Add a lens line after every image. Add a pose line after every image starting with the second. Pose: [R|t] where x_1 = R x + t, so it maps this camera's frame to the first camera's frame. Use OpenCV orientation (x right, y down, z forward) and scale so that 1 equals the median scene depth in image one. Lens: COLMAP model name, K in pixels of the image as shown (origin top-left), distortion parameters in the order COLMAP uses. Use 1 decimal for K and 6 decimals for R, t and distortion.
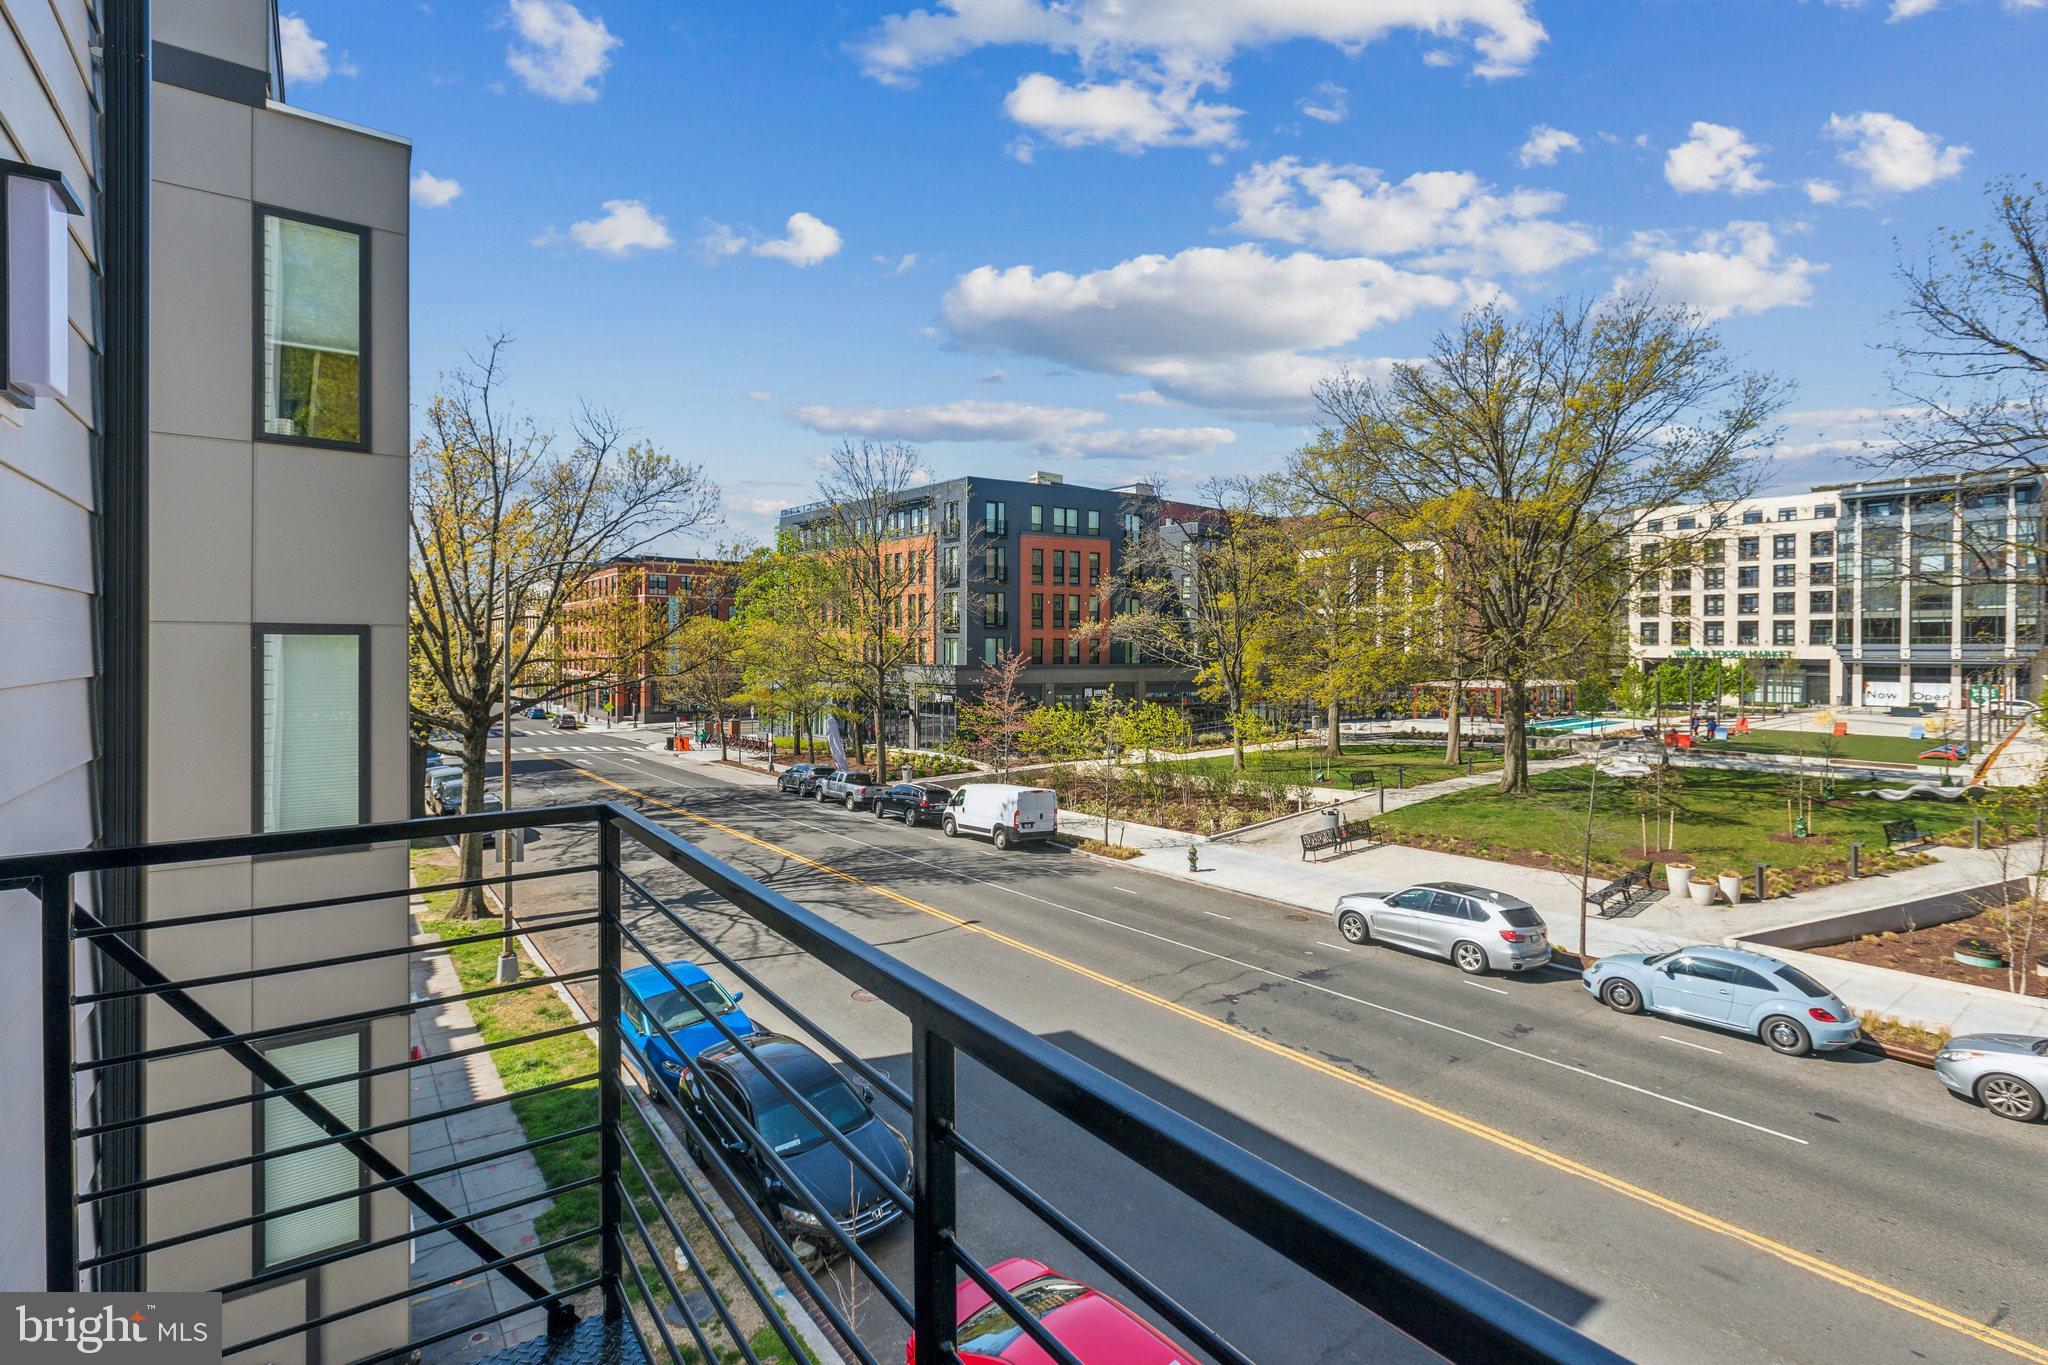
lens RADIAL K [[938.3, 0, 1019.5], [0, 938.3, 667.8], [0, 0, 1]] dist [-0.002088, 0.000536]
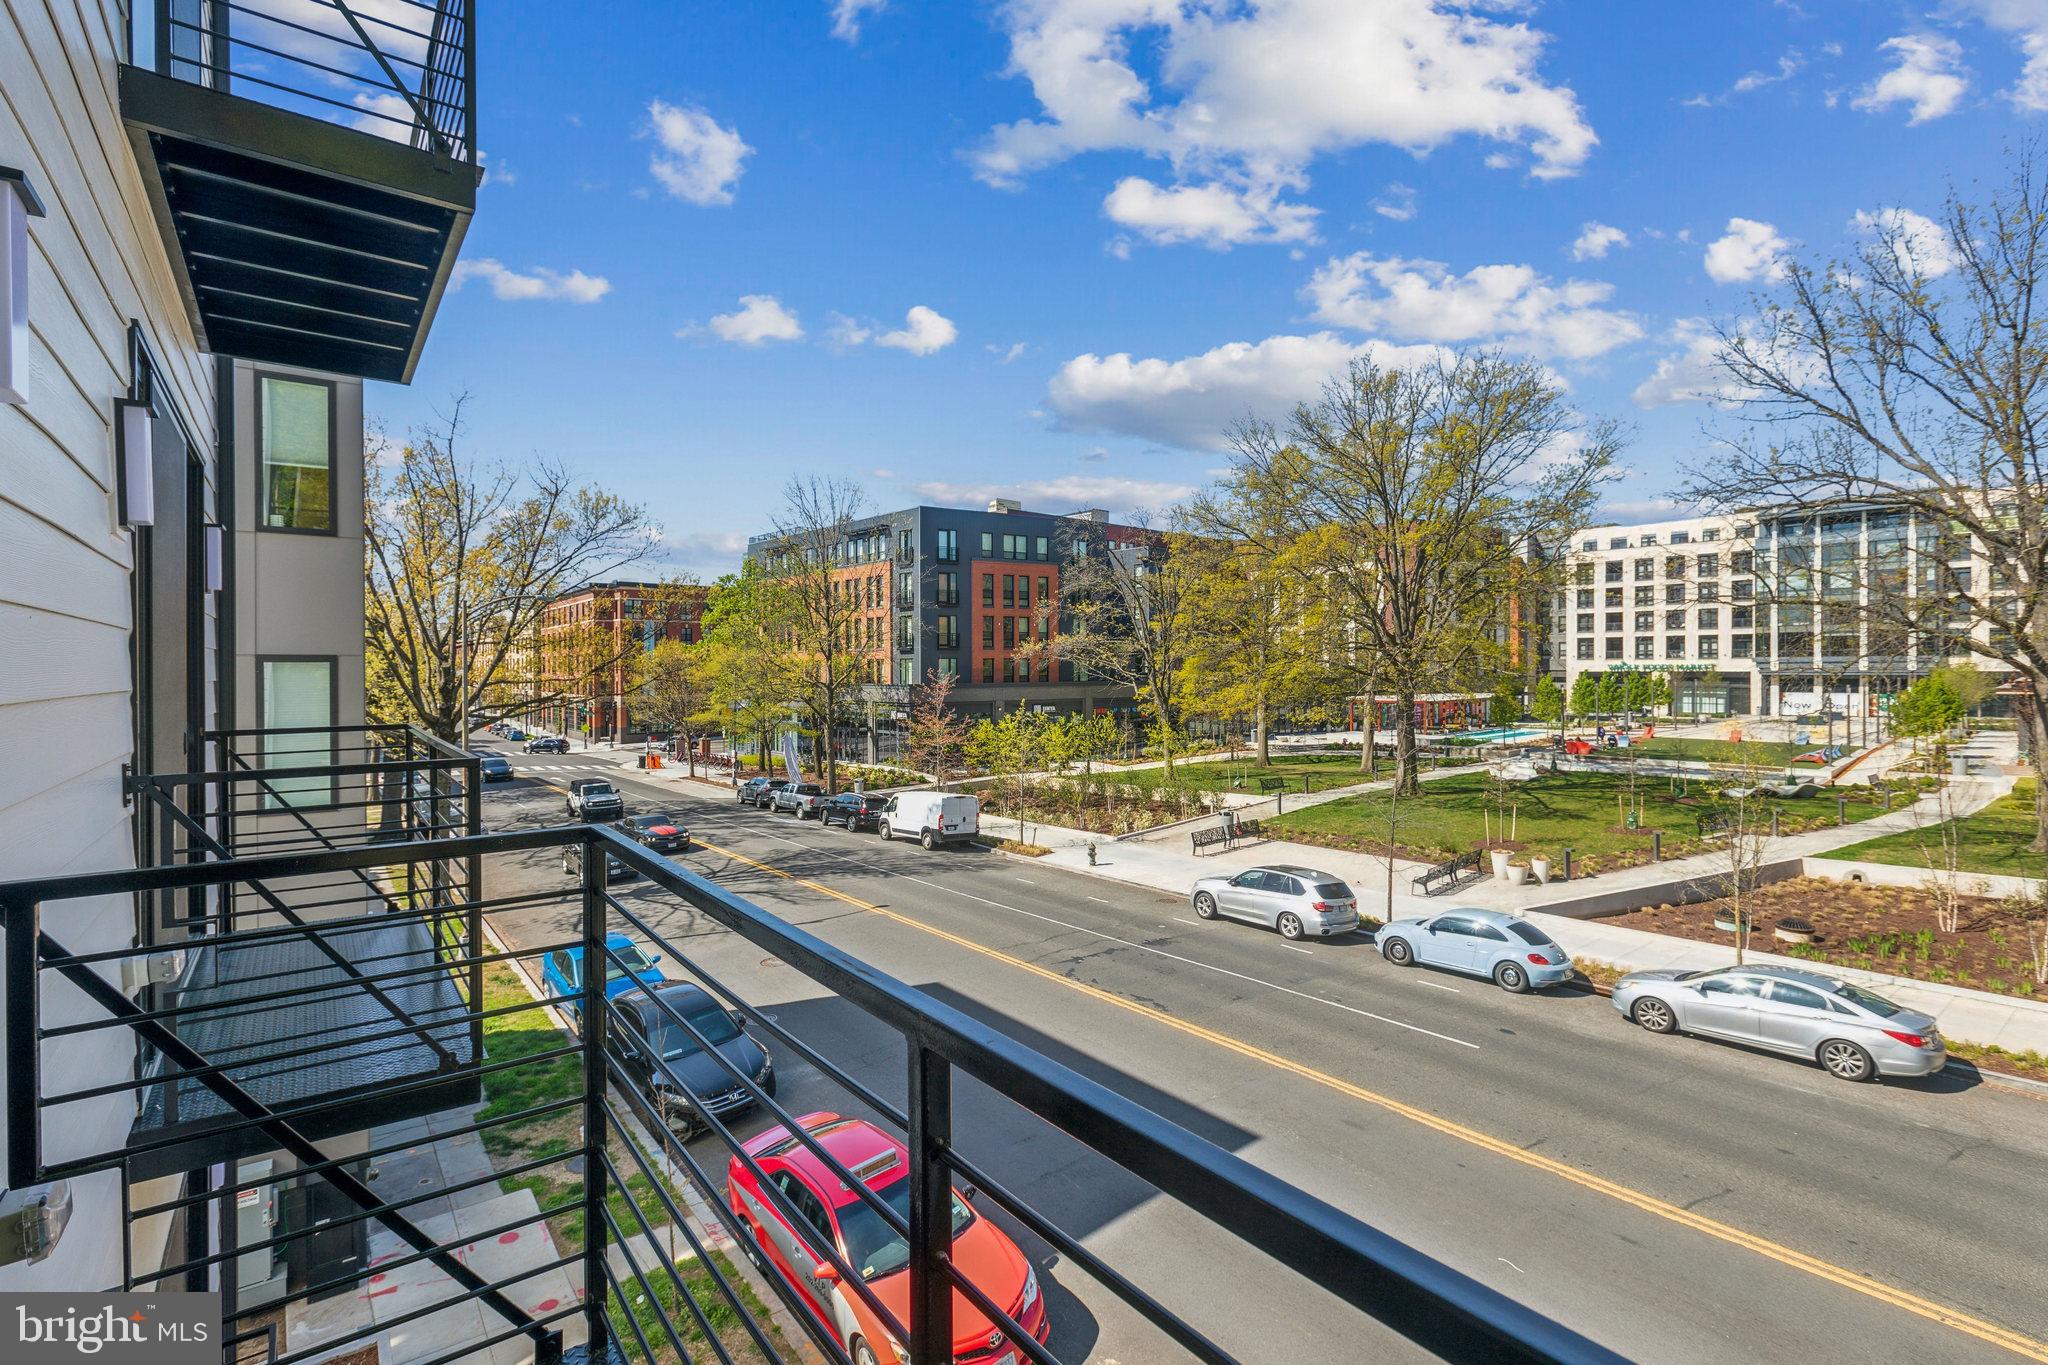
lens RADIAL K [[938.3, 0, 1028.1], [0, 938.3, 686.6], [0, 0, 1]] dist [-0.002088, 0.000536]
pose [[0.999792, -0.008990, 0.018299, 0.082927], [0.009001, 0.999959, -0.000551, 0.003038], [-0.018293, 0.000715, 0.999832, -0.111519]]
